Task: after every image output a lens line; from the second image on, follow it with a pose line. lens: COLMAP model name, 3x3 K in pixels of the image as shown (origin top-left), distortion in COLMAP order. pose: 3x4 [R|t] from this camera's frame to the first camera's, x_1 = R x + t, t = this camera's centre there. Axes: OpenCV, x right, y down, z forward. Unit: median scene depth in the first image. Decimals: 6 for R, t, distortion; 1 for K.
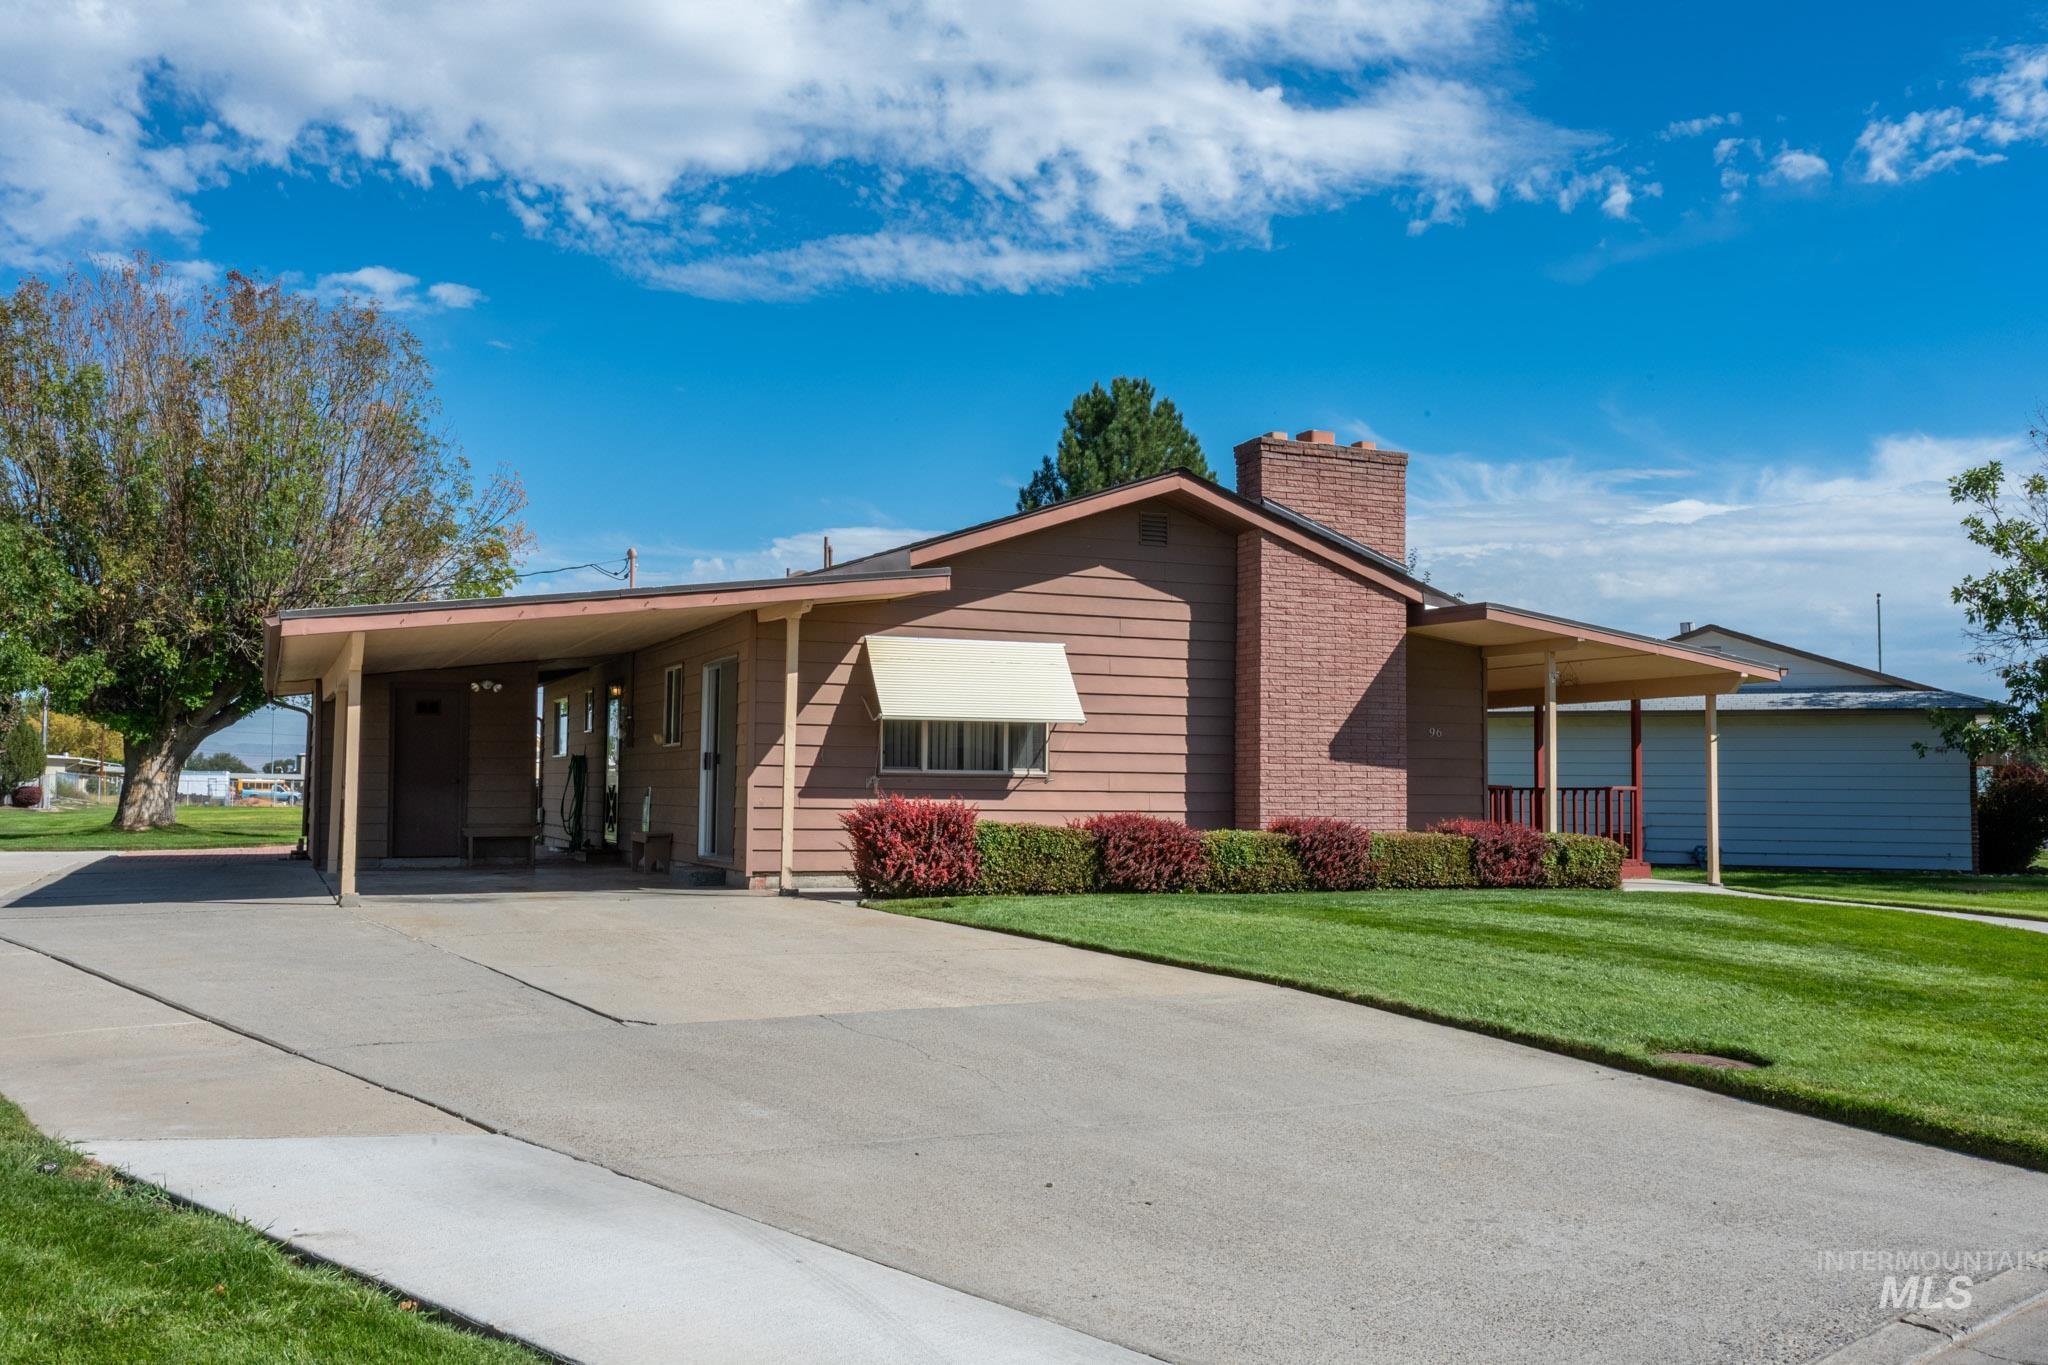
lens RADIAL K [[1826.2, 0, 1024.0], [0, 1826.2, 682.5], [0, 0, 1]] dist [-0.034721, 0.003520]
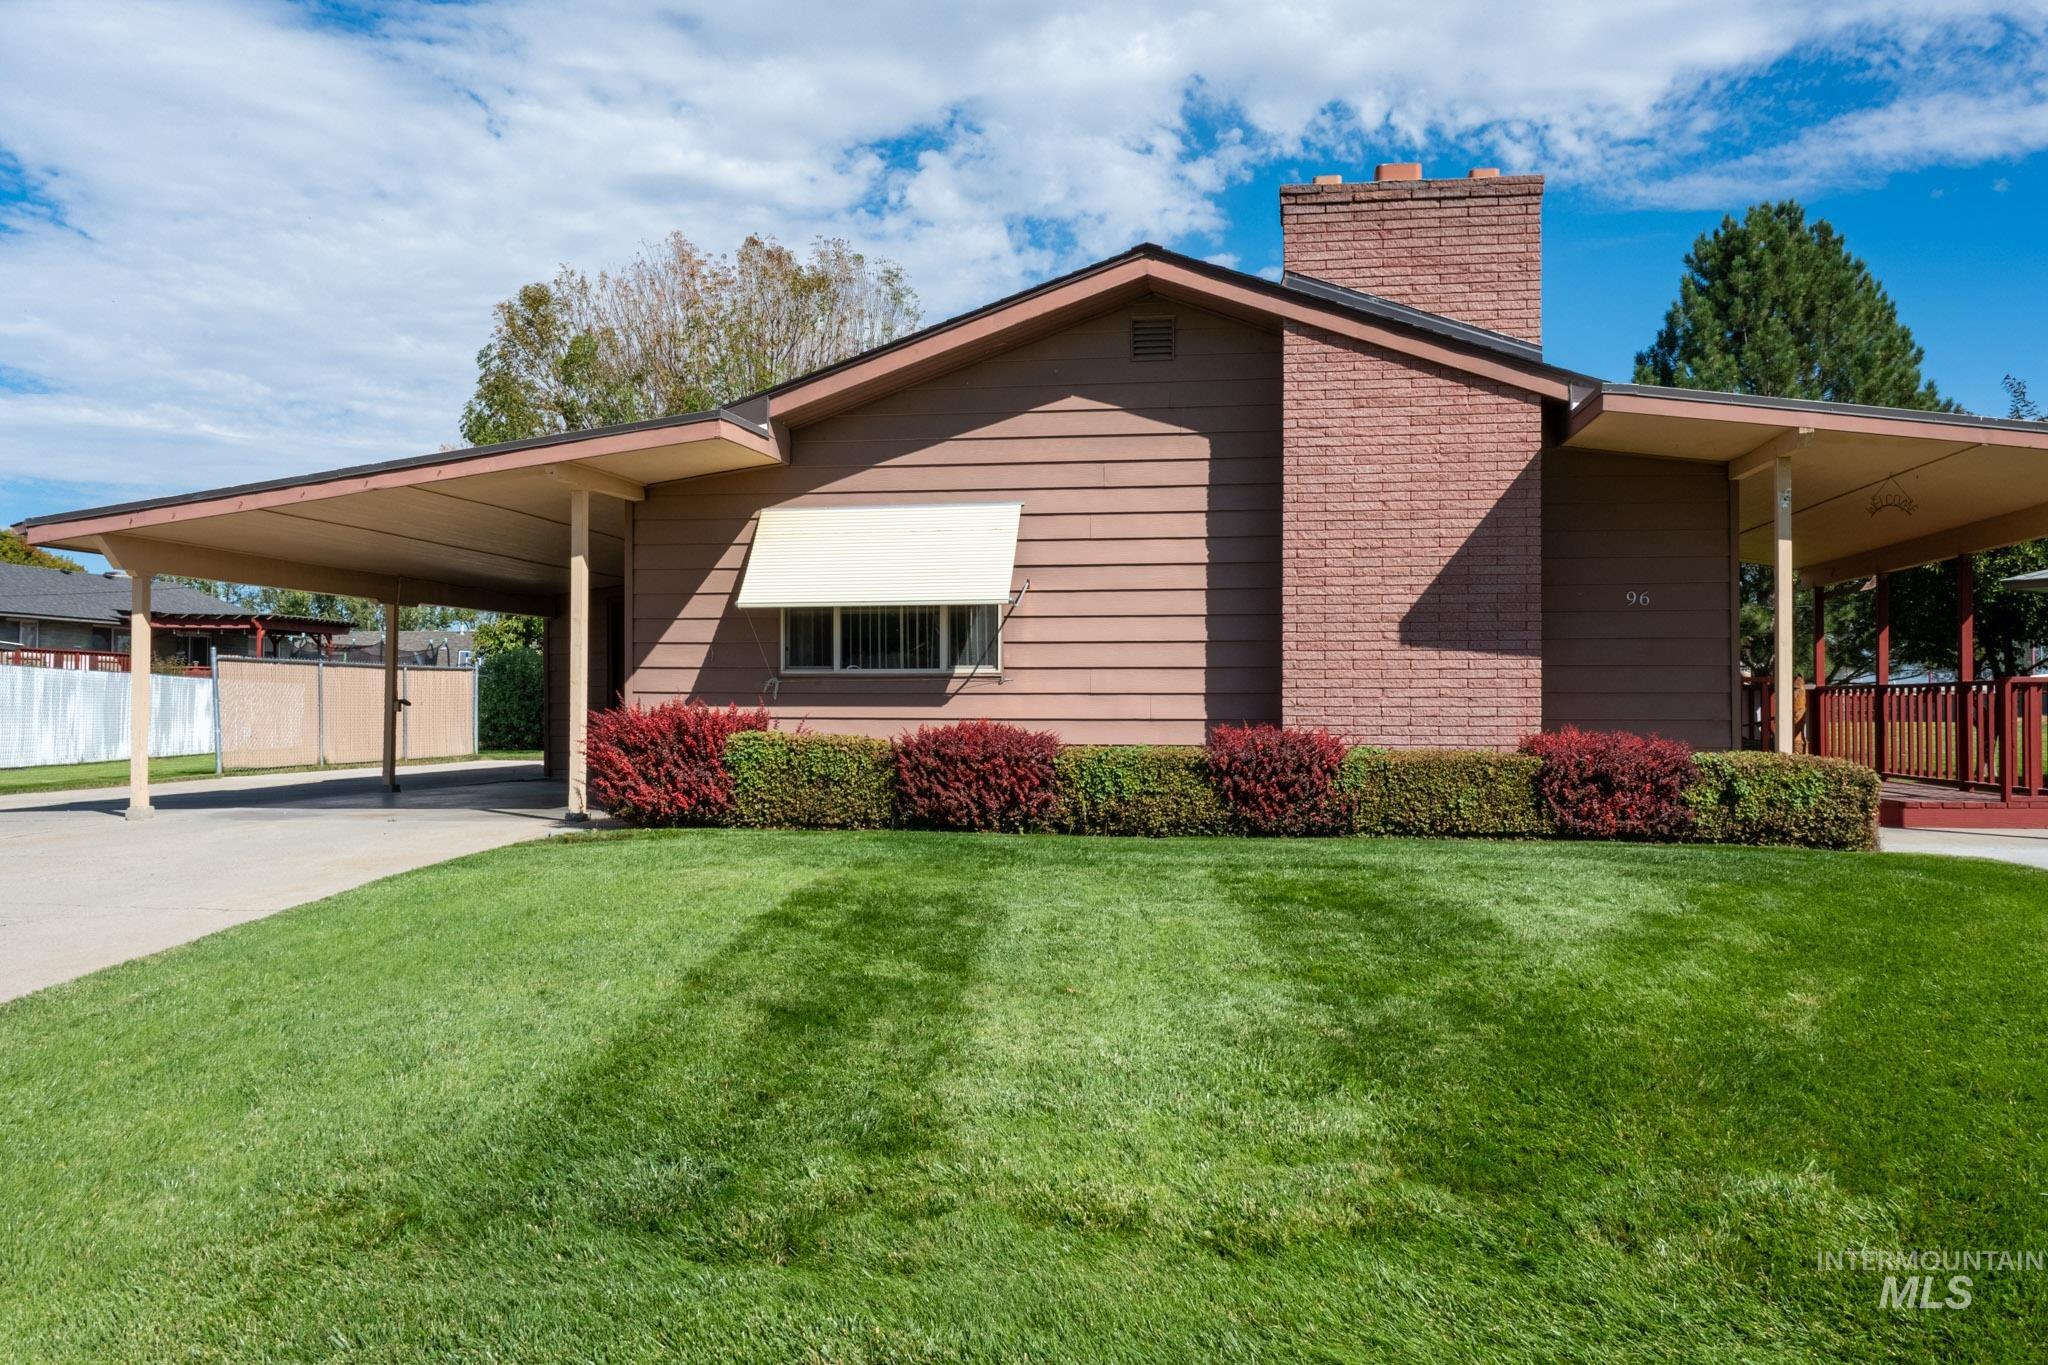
lens RADIAL K [[1704.1, 0, 1024.0], [0, 1704.1, 682.5], [0, 0, 1]] dist [-0.012219, 0.078682]
pose [[0.836609, -0.017746, -0.547513, 0.399618], [0.040585, 0.998736, 0.029644, 0.032240], [0.546295, -0.047021, 0.836272, 0.388593]]
